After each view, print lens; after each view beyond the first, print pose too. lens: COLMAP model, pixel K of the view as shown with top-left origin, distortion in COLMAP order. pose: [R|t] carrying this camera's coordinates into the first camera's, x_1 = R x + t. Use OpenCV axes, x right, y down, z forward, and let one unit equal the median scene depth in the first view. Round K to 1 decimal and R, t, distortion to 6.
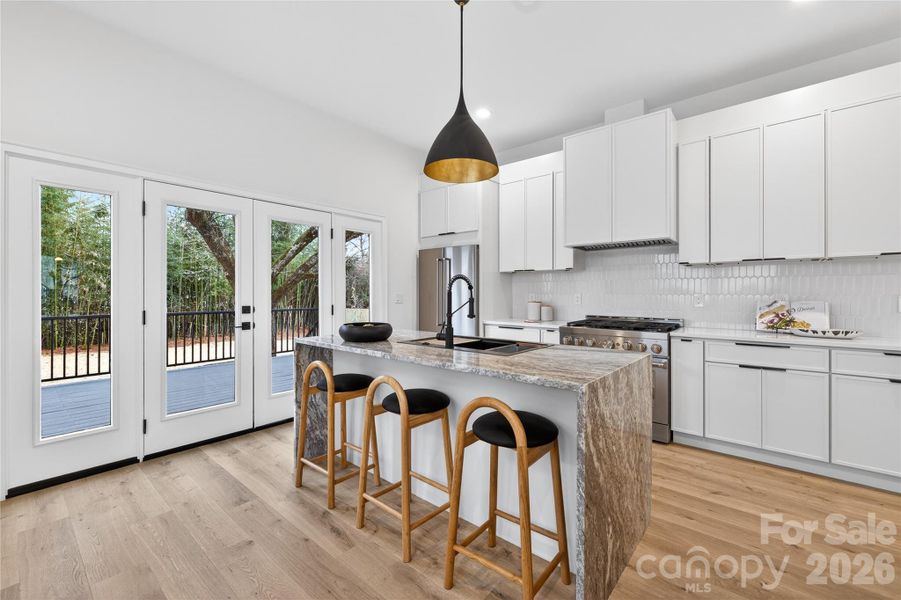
lens RADIAL K [[377.9, 0, 445.5], [0, 377.9, 296.2], [0, 0, 1]] dist [0.003786, -0.001277]
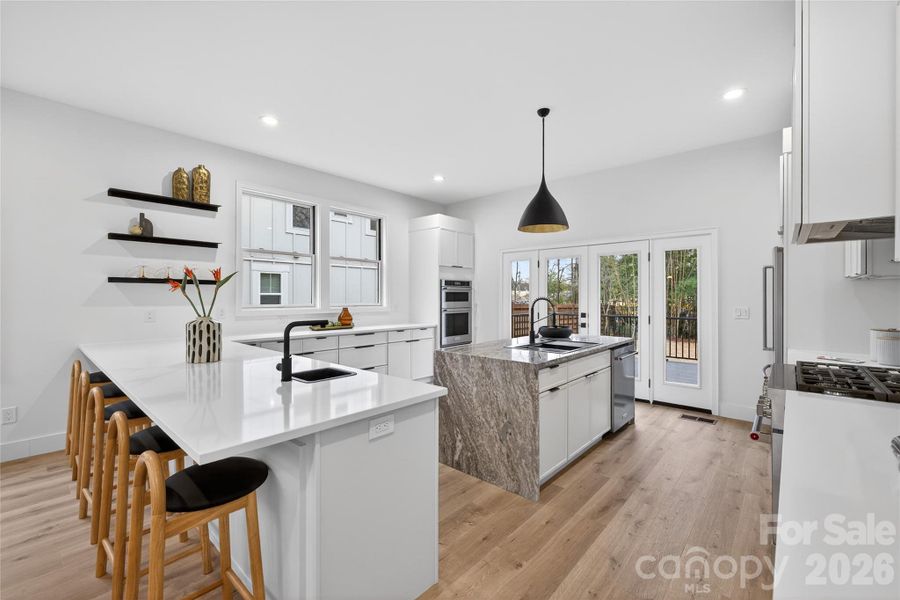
lens RADIAL K [[377.5, 0, 455.0], [0, 377.5, 295.8], [0, 0, 1]] dist [0.003786, -0.001277]
pose [[-0.006395, -0.000703, -0.999979, 1.092371], [-0.006241, 0.999980, -0.000663, -0.042249], [0.999960, 0.006236, -0.006399, 0.460578]]
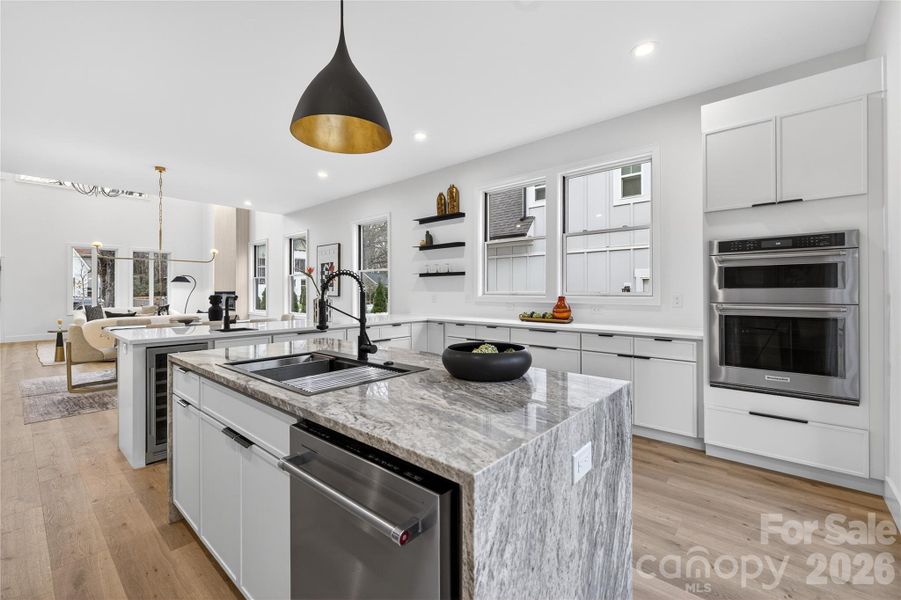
lens RADIAL K [[377.9, 0, 449.3], [0, 377.9, 290.9], [0, 0, 1]] dist [0.003786, -0.001277]
pose [[-0.999997, 0.001371, 0.001884, -0.125737], [0.001375, 0.999997, 0.002097, -0.012074], [-0.001881, 0.002100, -0.999996, 1.240739]]
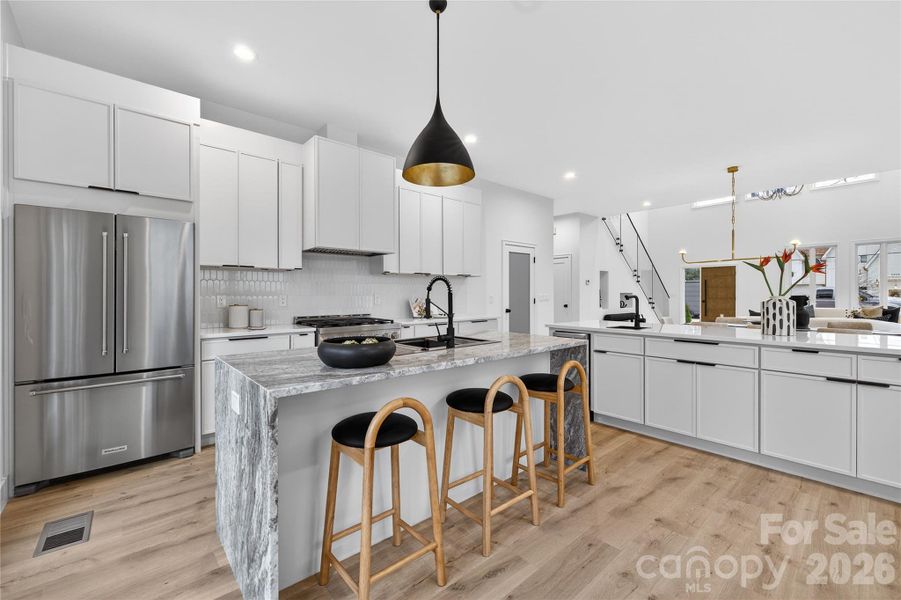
lens RADIAL K [[377.9, 0, 447.9], [0, 377.9, 294.6], [0, 0, 1]] dist [0.003786, -0.001277]
pose [[0.144076, -0.001467, 0.989566, -0.683852], [0.009600, 0.999954, 0.000085, -0.005233], [-0.989520, 0.009487, 0.144083, 0.578652]]
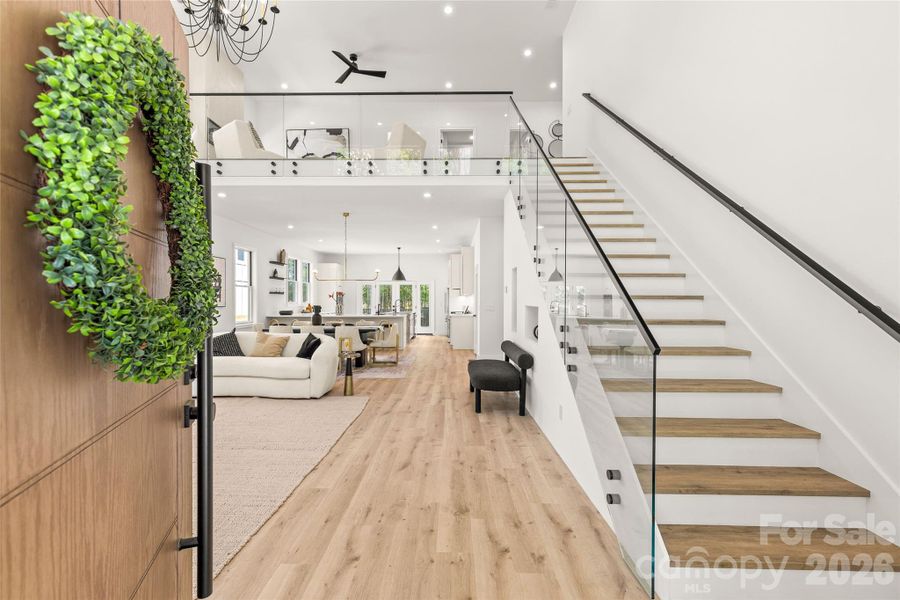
lens RADIAL K [[402.7, 0, 455.7], [0, 402.7, 295.4], [0, 0, 1]] dist [0.009240, -0.003164]
pose [[0.662250, -0.010133, -0.749215, 3.457416], [-0.005866, 0.999808, -0.018708, -0.009750], [0.749260, 0.016785, 0.662063, -1.564467]]
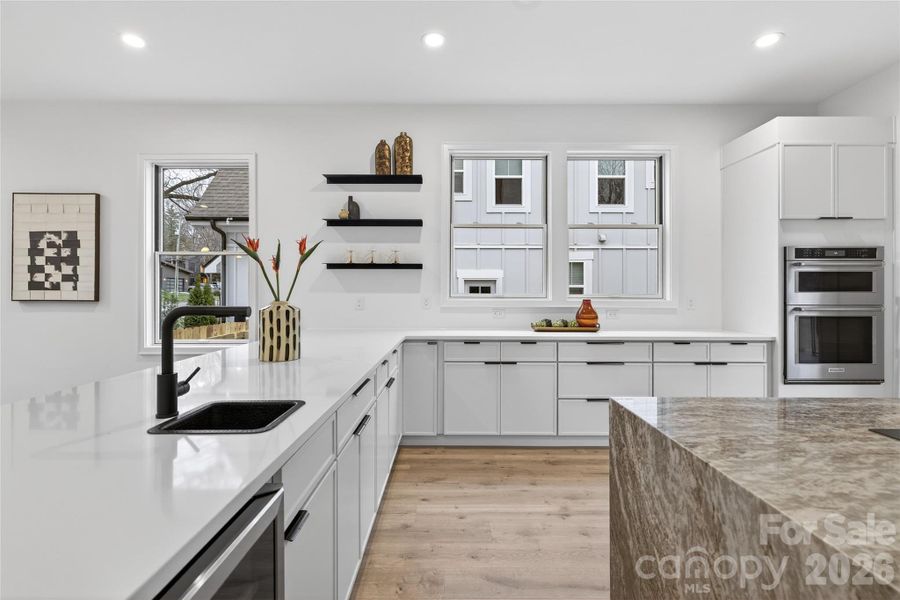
lens RADIAL K [[420.6, 0, 449.6], [0, 420.6, 291.5], [0, 0, 1]] dist [0.002840, 0.000953]
pose [[-0.755398, -0.002385, -0.655262, 0.549179], [-0.005105, 0.999984, 0.002246, -0.013659], [0.655246, 0.005041, -0.755399, 0.616979]]
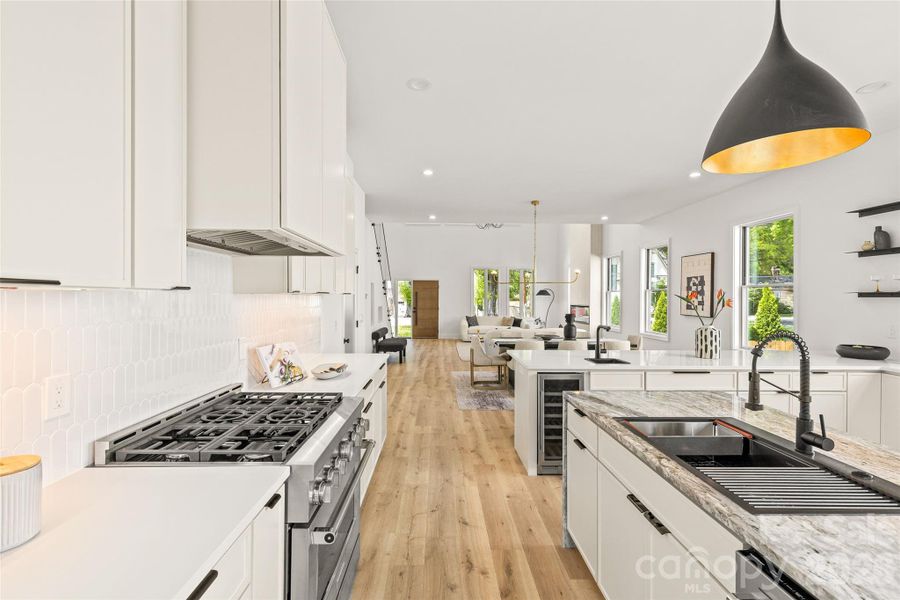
lens RADIAL K [[402.7, 0, 447.4], [0, 402.7, 299.9], [0, 0, 1]] dist [0.009240, -0.003164]
pose [[-0.670318, -0.005474, 0.742054, -0.060484], [0.002042, 0.999955, 0.009220, -0.080092], [-0.742071, 0.007695, -0.670277, 1.260281]]
